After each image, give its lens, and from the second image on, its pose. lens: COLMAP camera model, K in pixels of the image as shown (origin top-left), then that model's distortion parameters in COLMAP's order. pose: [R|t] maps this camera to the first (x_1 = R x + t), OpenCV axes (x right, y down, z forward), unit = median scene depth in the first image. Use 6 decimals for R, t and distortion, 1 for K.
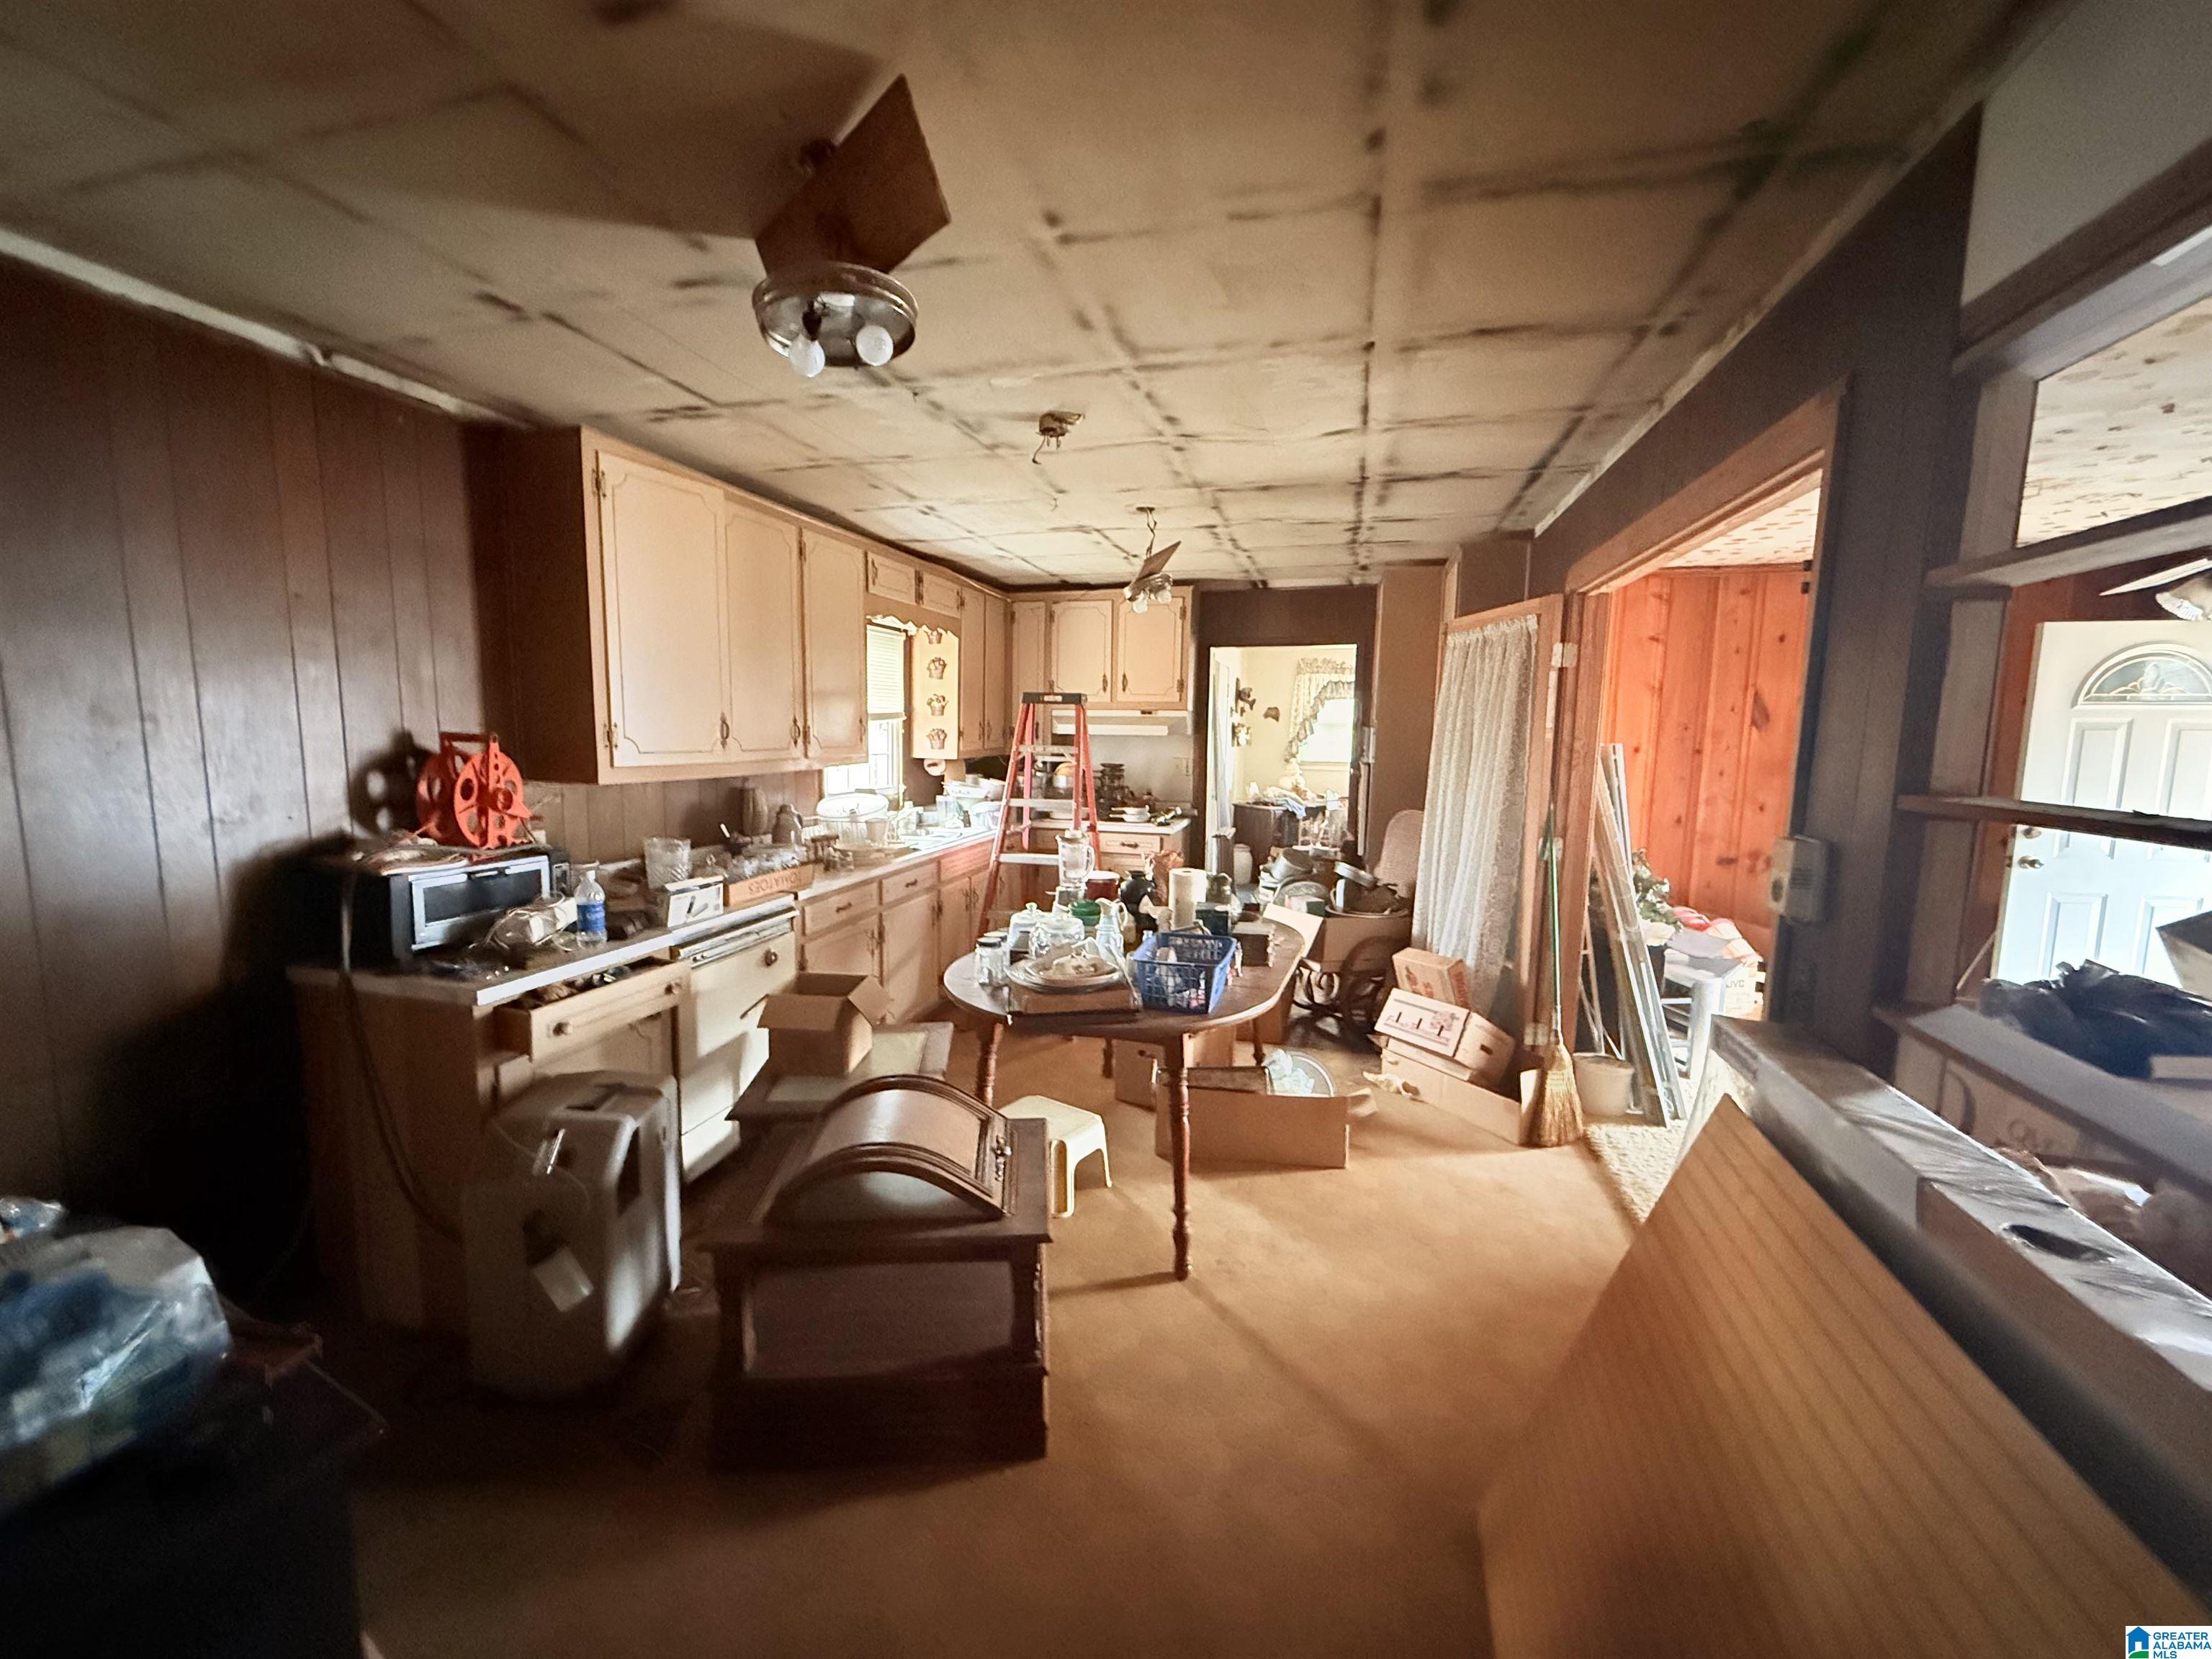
lens RADIAL K [[898.1, 0, 1094.1], [0, 898.1, 830.1], [0, 0, 1]] dist [-0.001281, -0.000082]
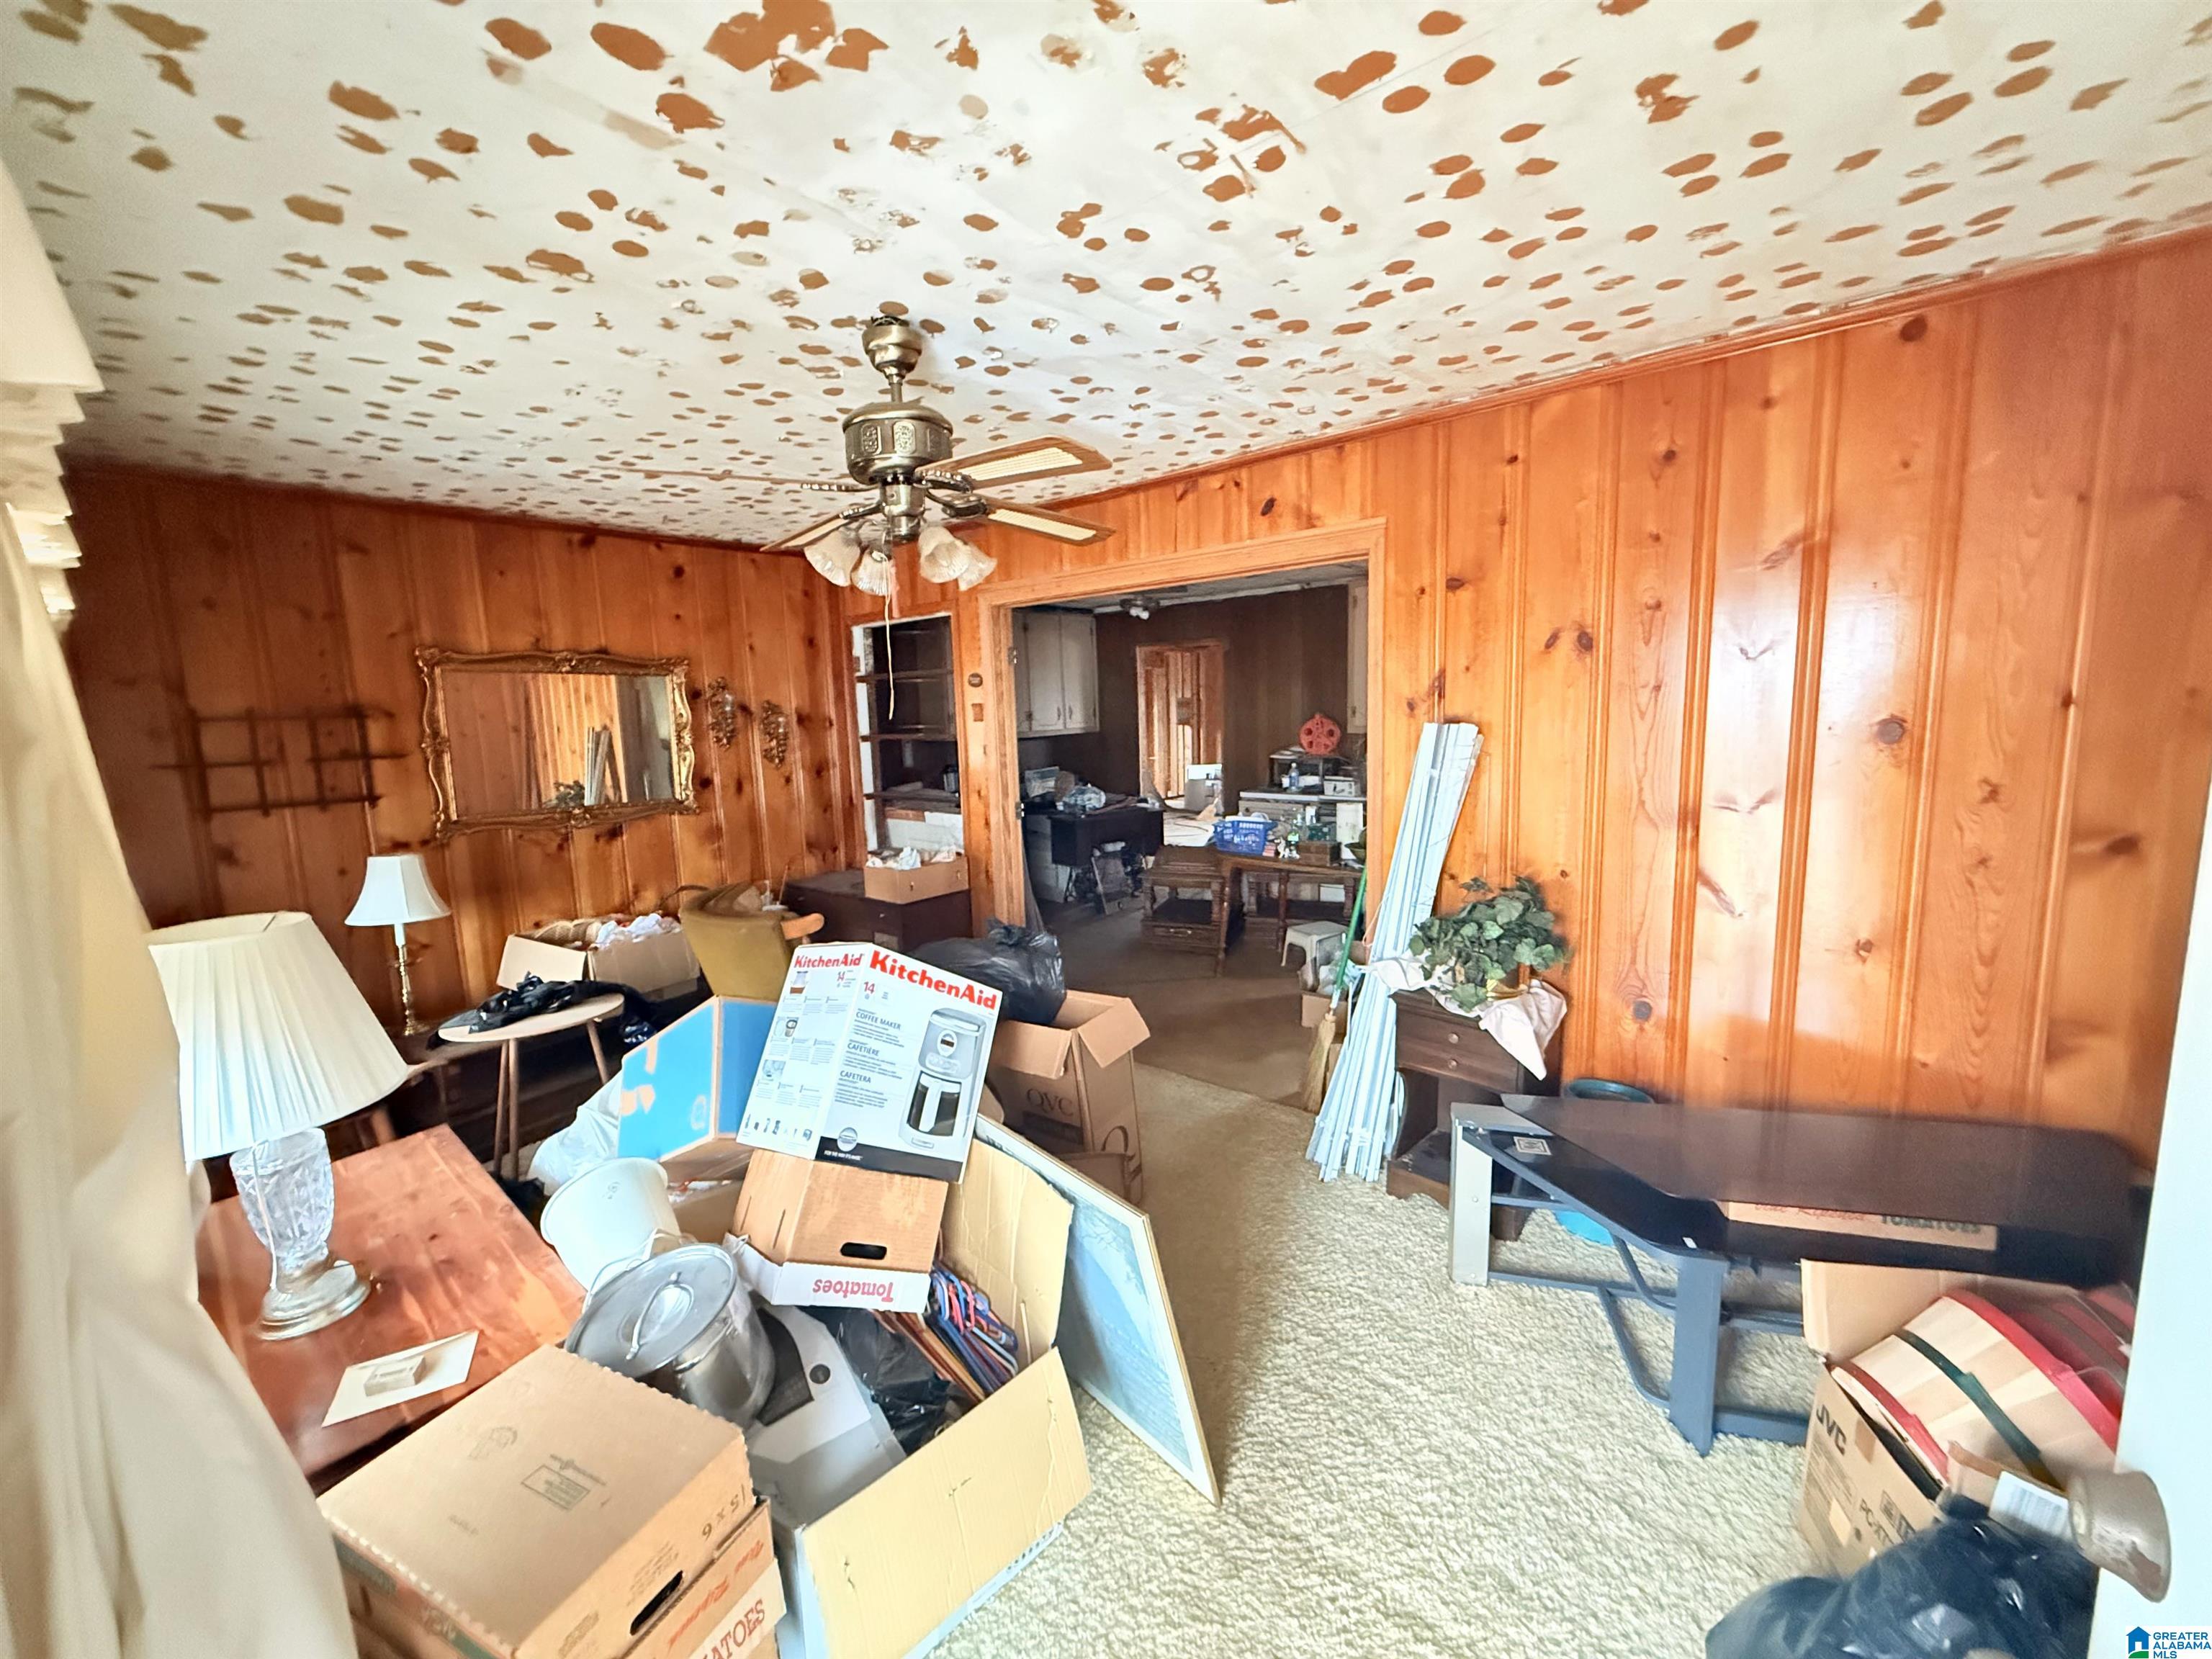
lens RADIAL K [[898.1, 0, 1094.1], [0, 898.1, 830.1], [0, 0, 1]] dist [-0.001281, -0.000082]
pose [[-0.428781, 0.123116, -0.894980, 2.184760], [-0.085165, 0.980750, 0.175717, -0.186645], [0.899385, 0.151565, -0.410042, 1.671542]]
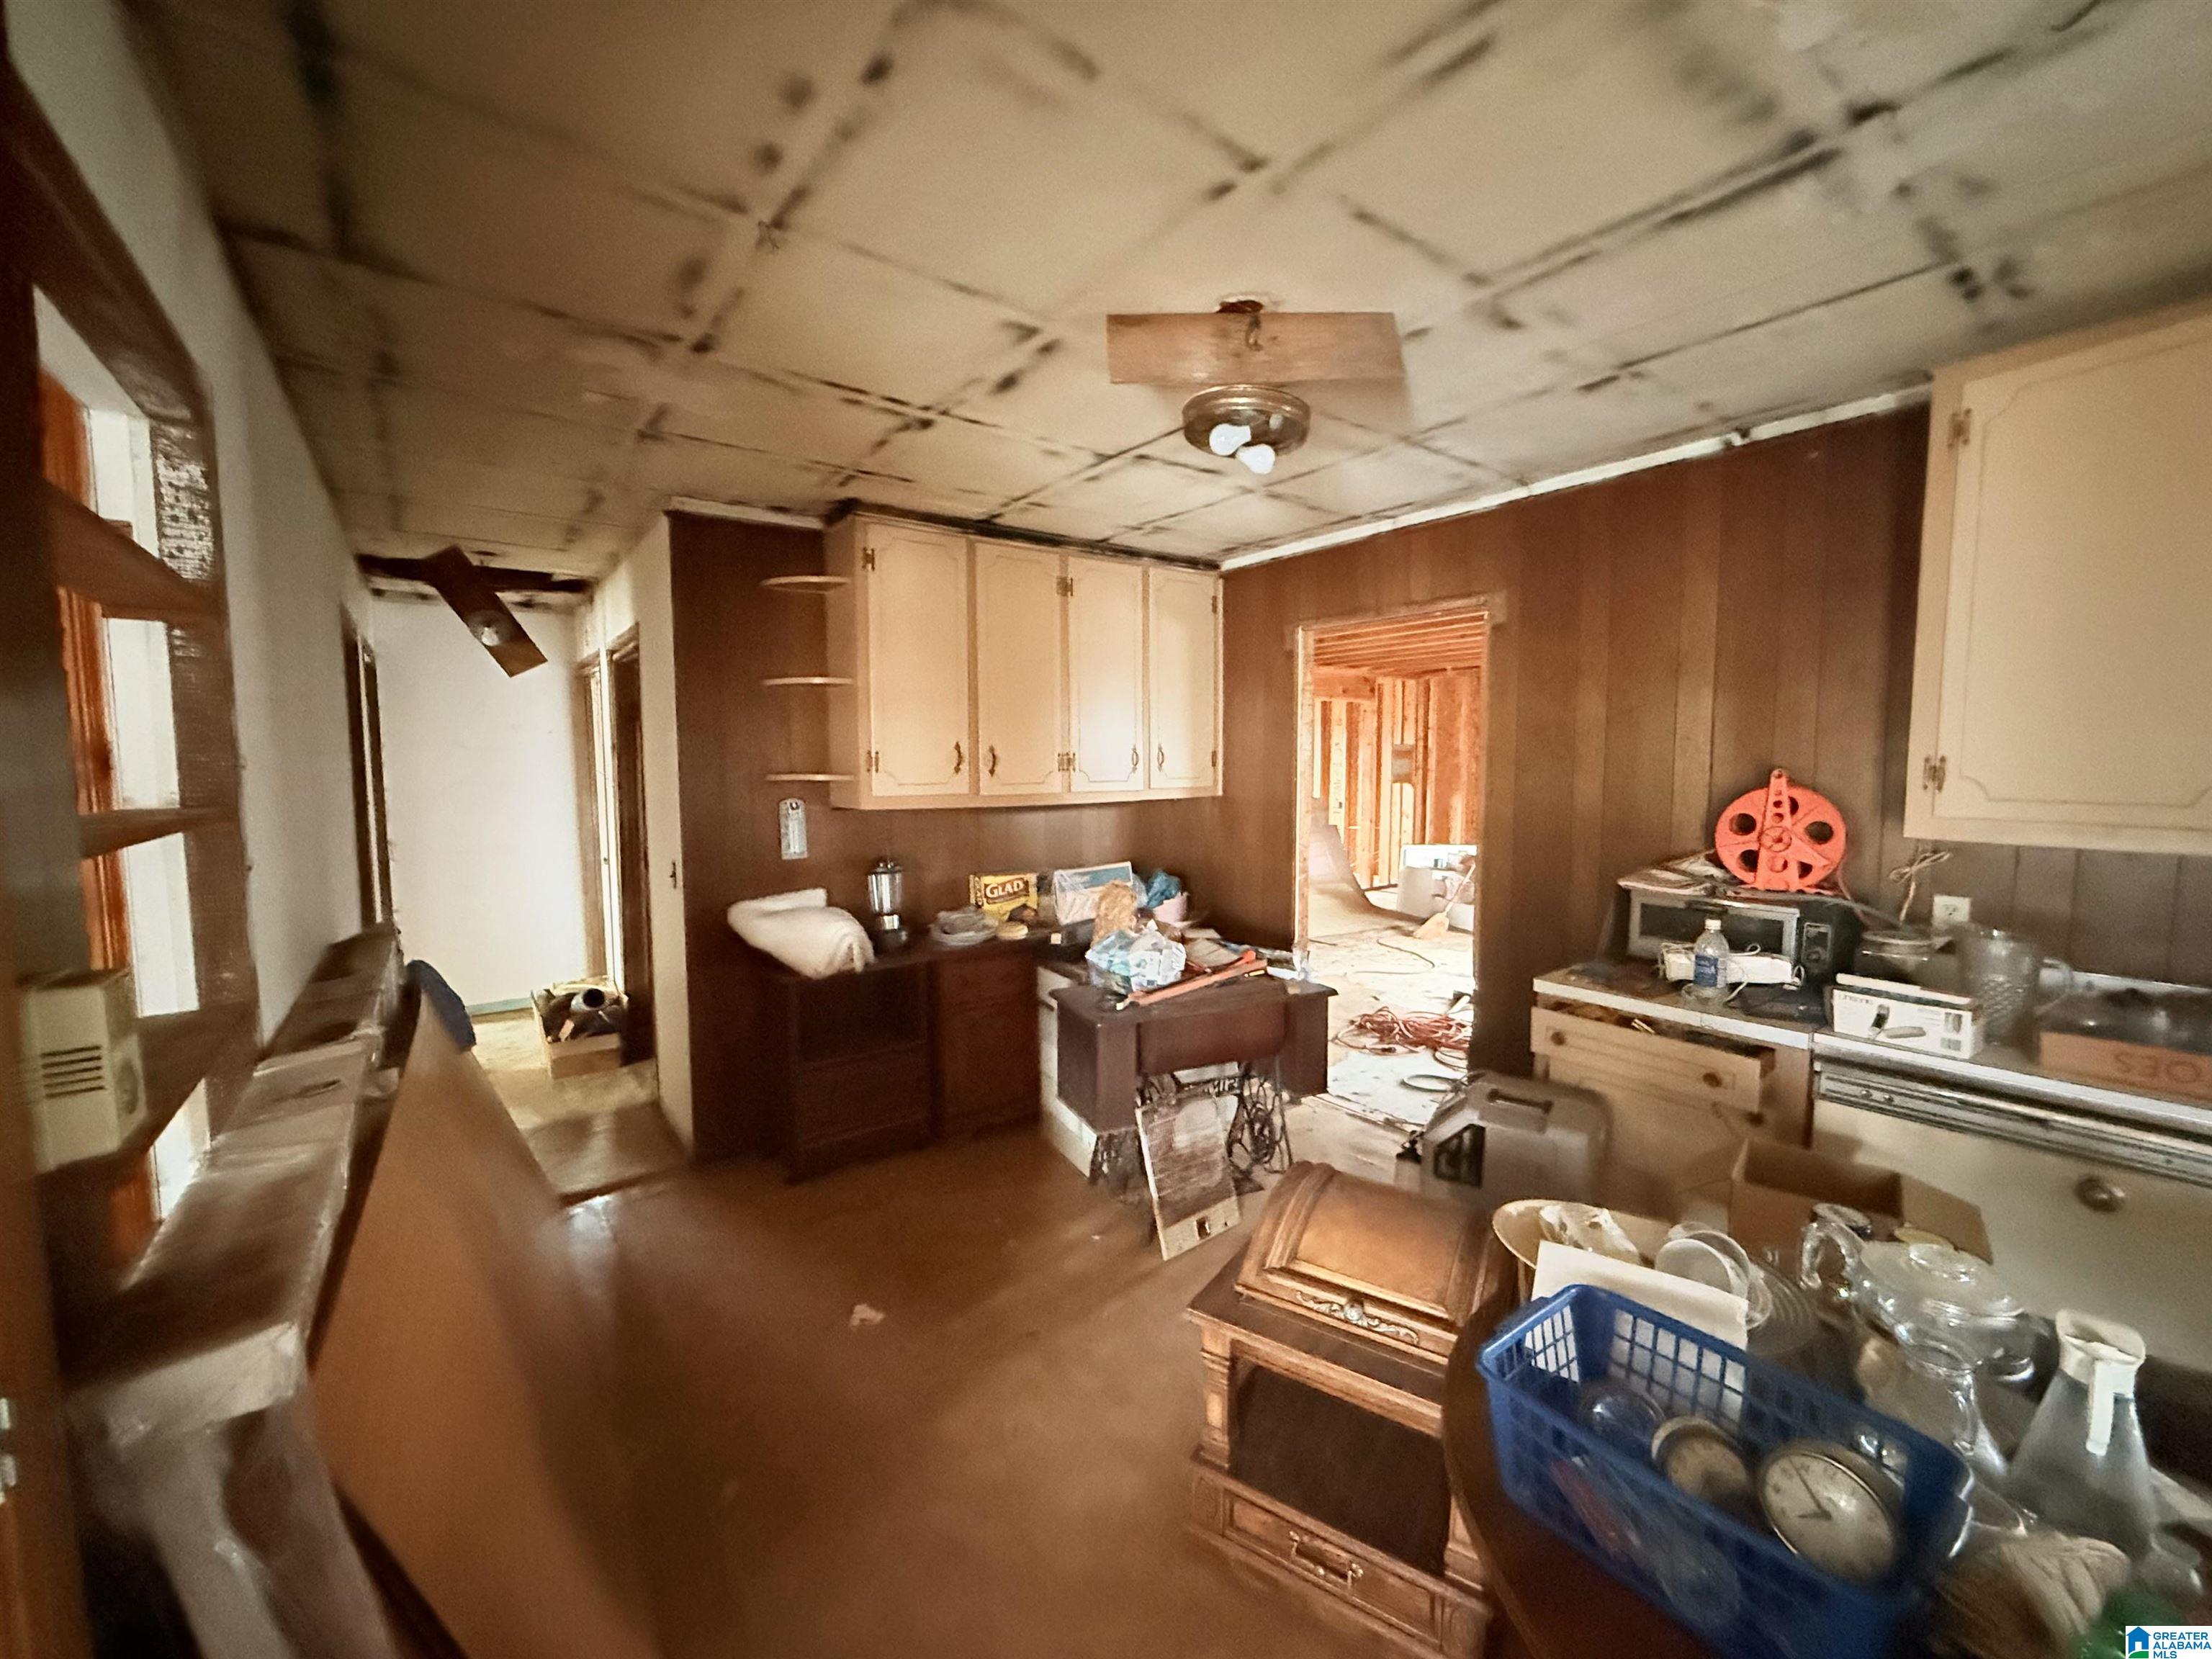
lens RADIAL K [[898.1, 0, 1094.1], [0, 898.1, 830.1], [0, 0, 1]] dist [-0.001281, -0.000082]
pose [[-0.630305, 0.051409, -0.774643, 0.551669], [-0.097209, 0.984726, 0.144447, -0.118705], [0.770237, 0.166348, -0.615681, 1.124585]]
